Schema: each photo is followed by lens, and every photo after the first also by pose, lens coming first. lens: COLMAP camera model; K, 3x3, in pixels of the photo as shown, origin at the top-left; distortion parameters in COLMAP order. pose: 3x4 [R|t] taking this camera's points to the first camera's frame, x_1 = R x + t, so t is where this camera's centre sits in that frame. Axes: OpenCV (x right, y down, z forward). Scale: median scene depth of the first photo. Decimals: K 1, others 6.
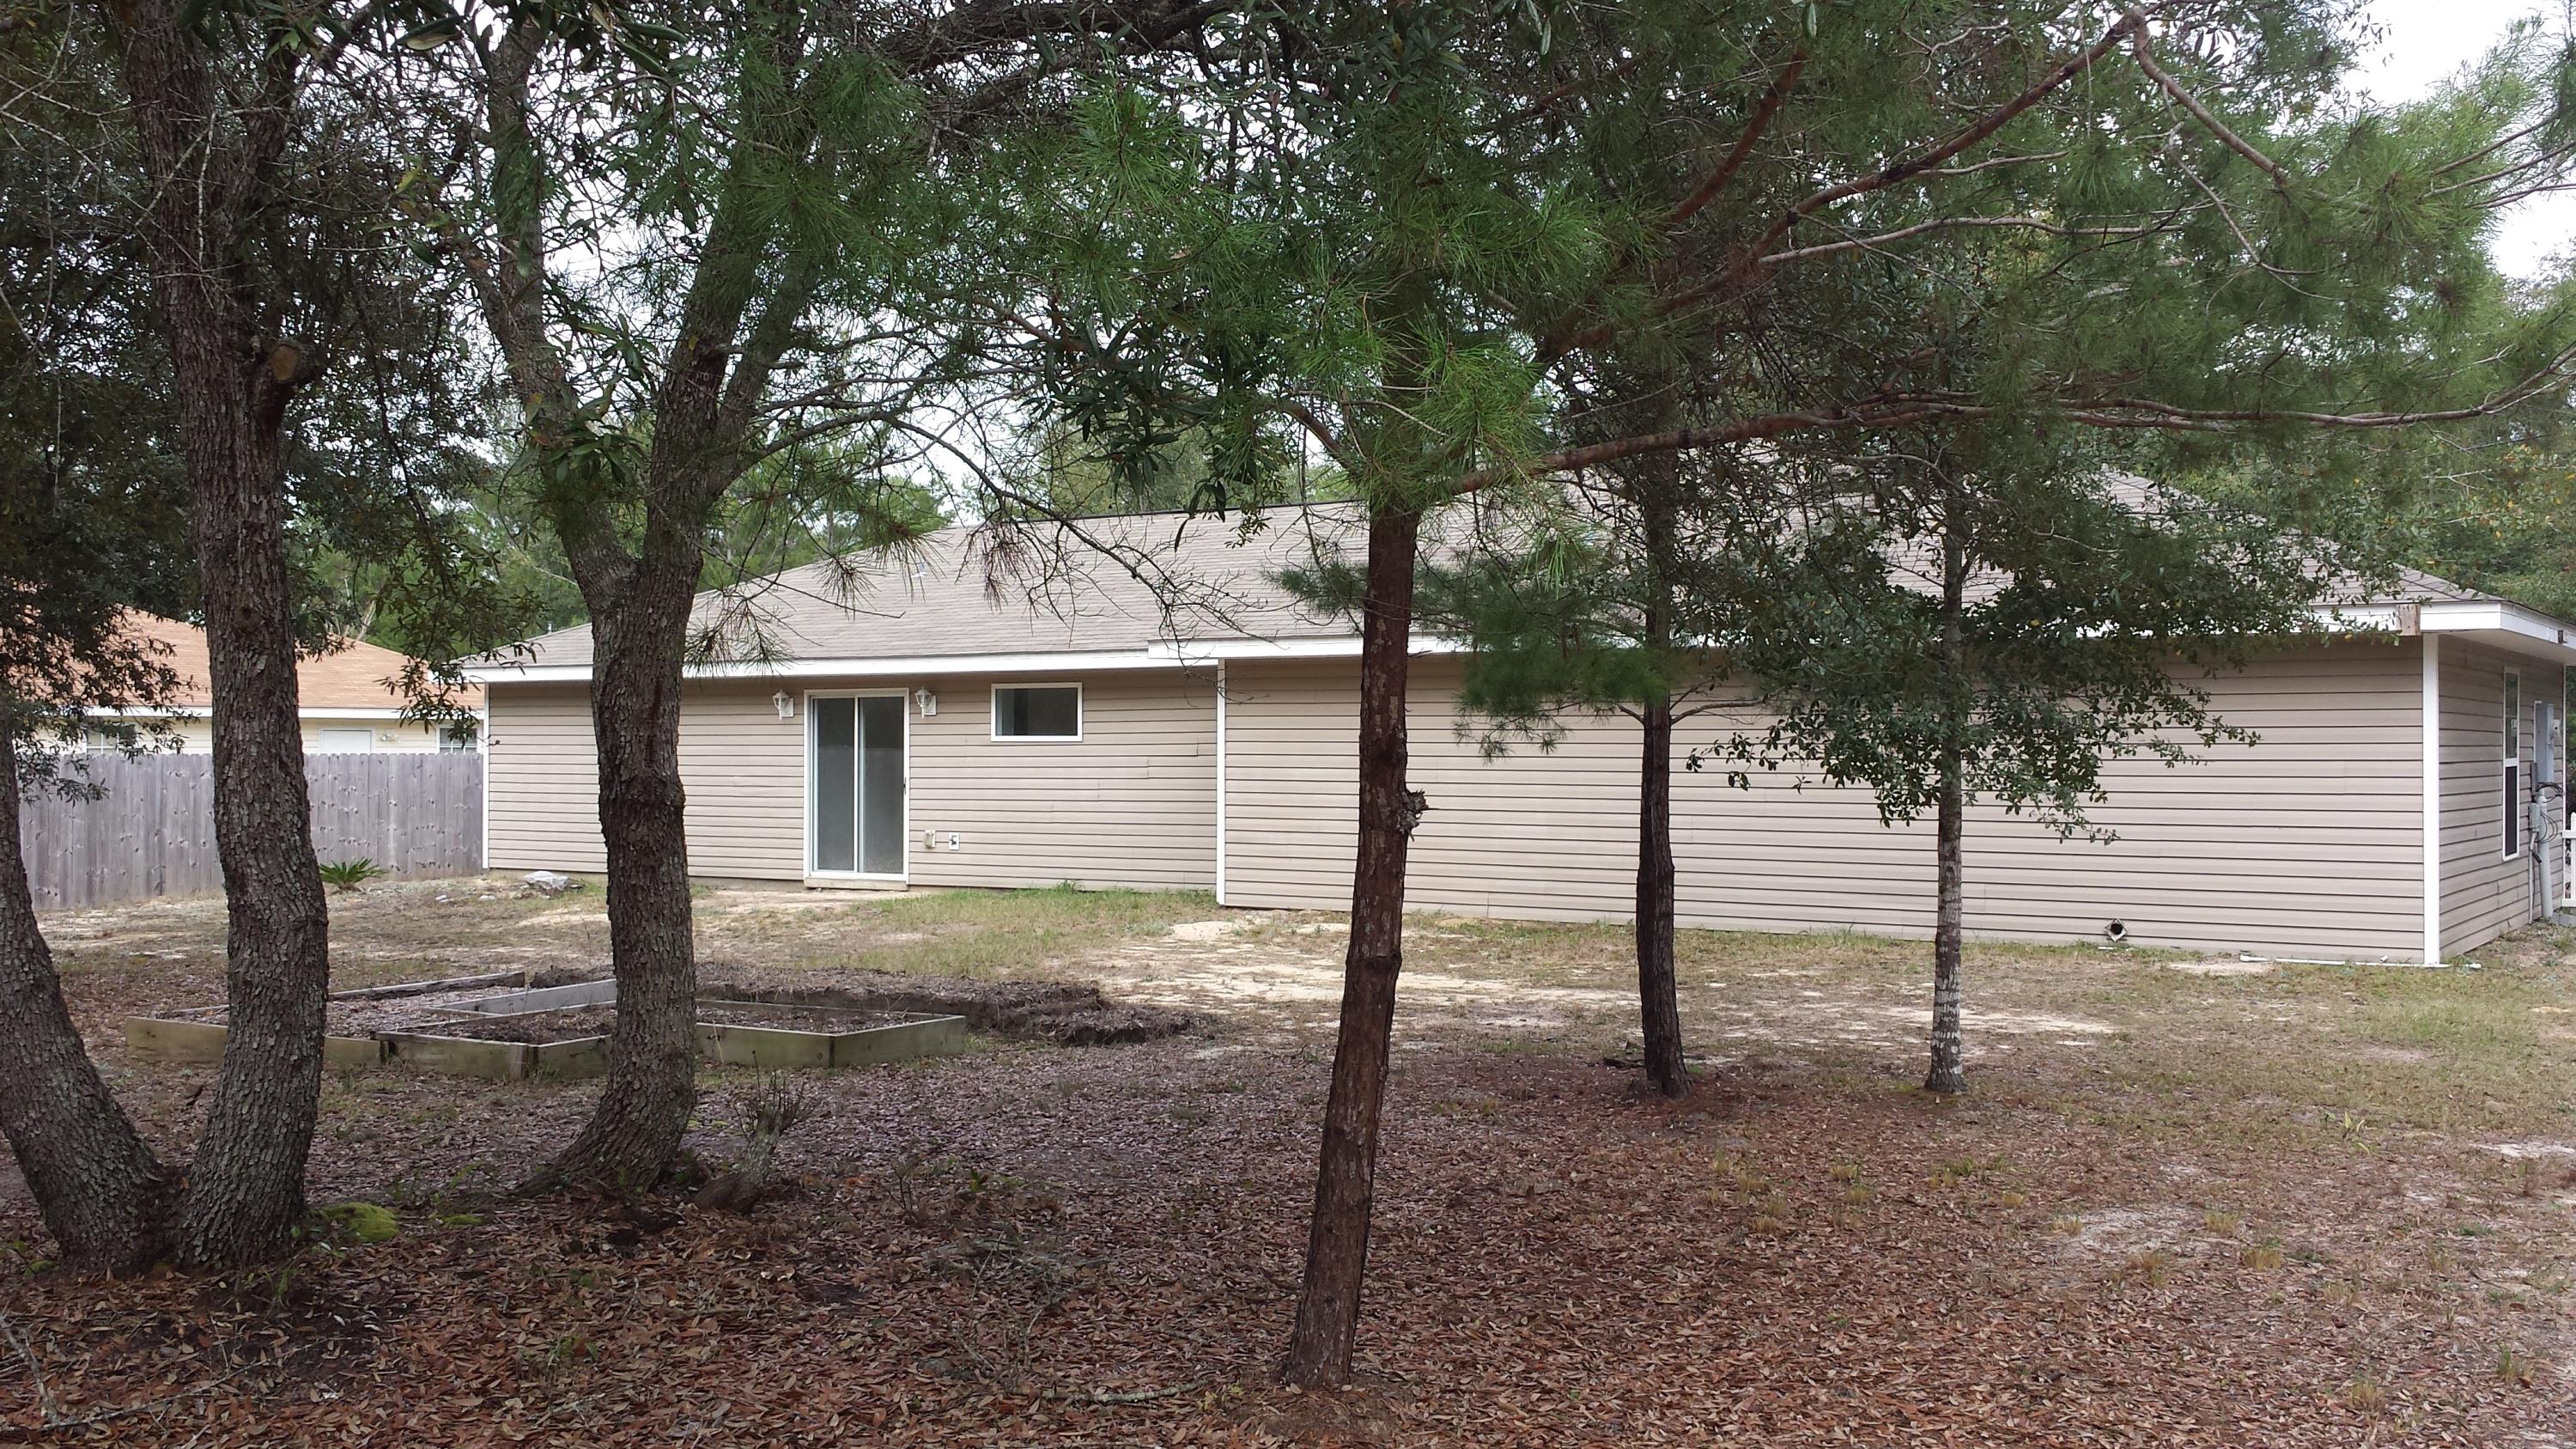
lens RADIAL K [[2390.1, 0, 1285.7], [0, 2390.1, 717.8], [0, 0, 1]] dist [0.165094, -0.409240]
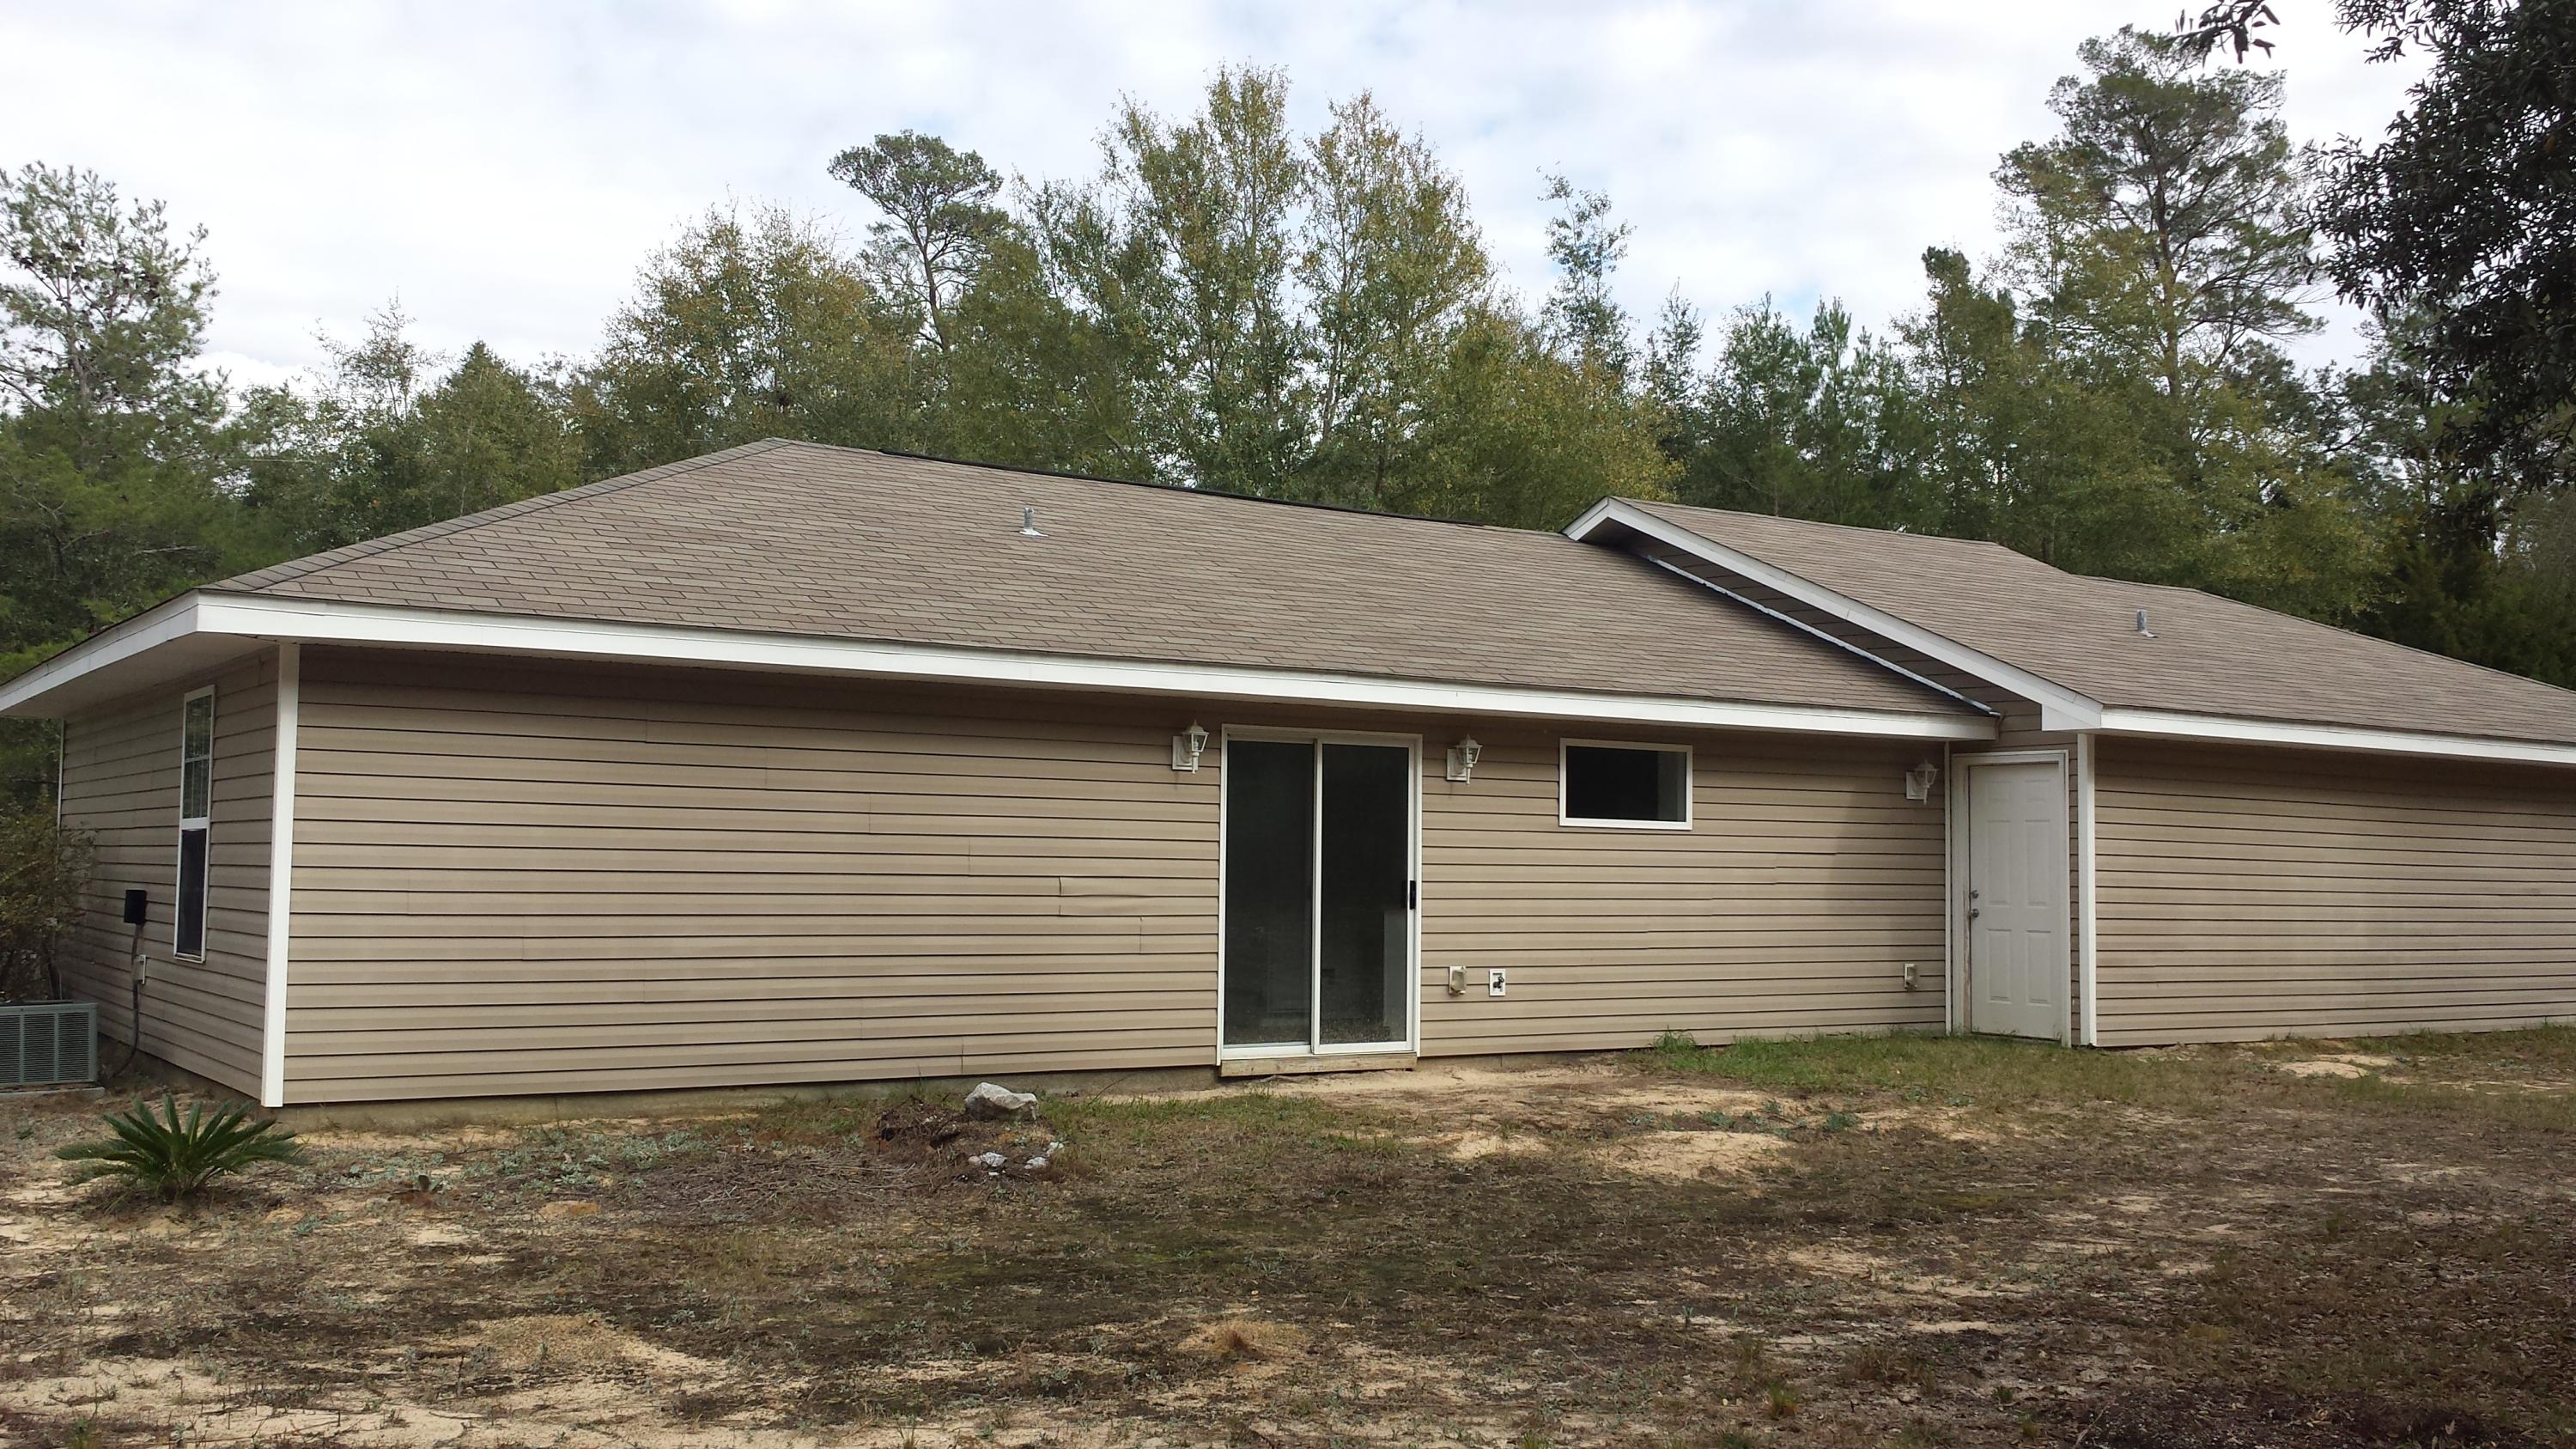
lens RADIAL K [[2390.1, 0, 1285.7], [0, 2390.1, 717.8], [0, 0, 1]] dist [0.165094, -0.409240]
pose [[0.355728, 0.064175, 0.932384, -0.758823], [-0.025997, 0.997933, -0.058768, 0.020817], [-0.934228, -0.003333, 0.356661, 0.835035]]
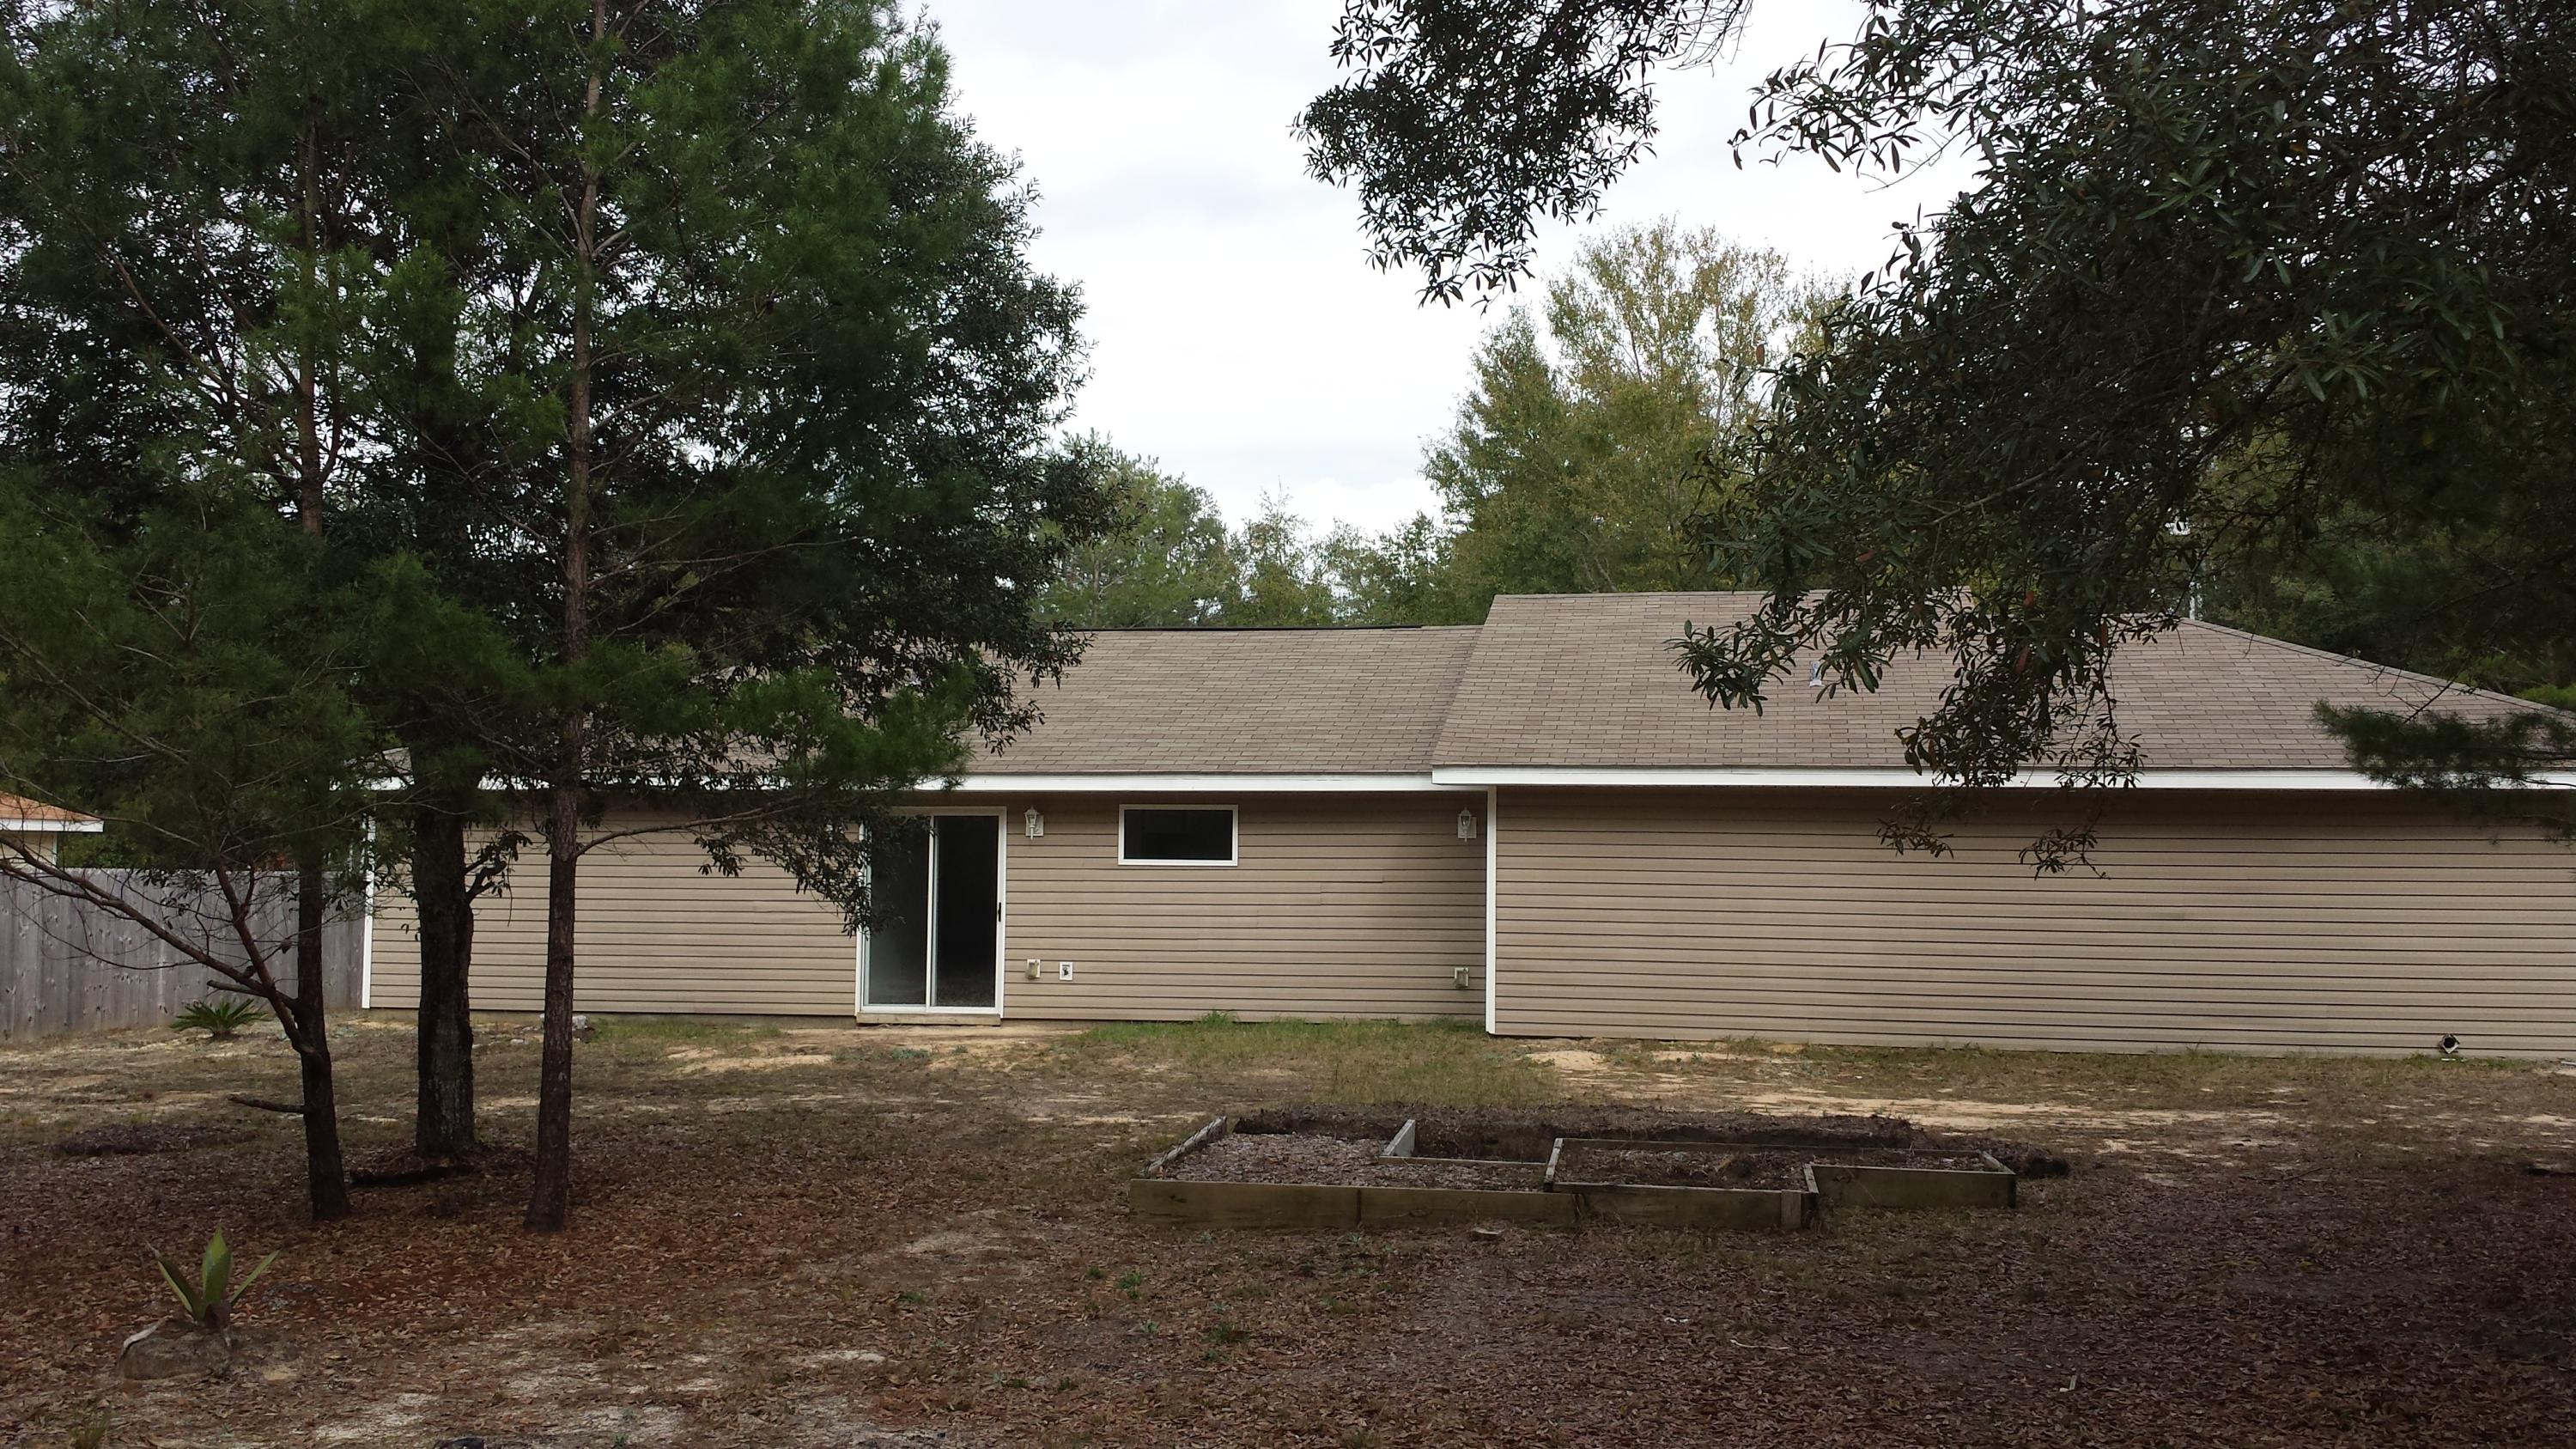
lens RADIAL K [[2390.1, 0, 1285.7], [0, 2390.1, 717.8], [0, 0, 1]] dist [0.165094, -0.409240]
pose [[0.929810, 0.031229, 0.366712, -0.409967], [-0.012467, 0.998494, -0.053420, 0.001536], [-0.367828, 0.045099, 0.928799, 0.091588]]
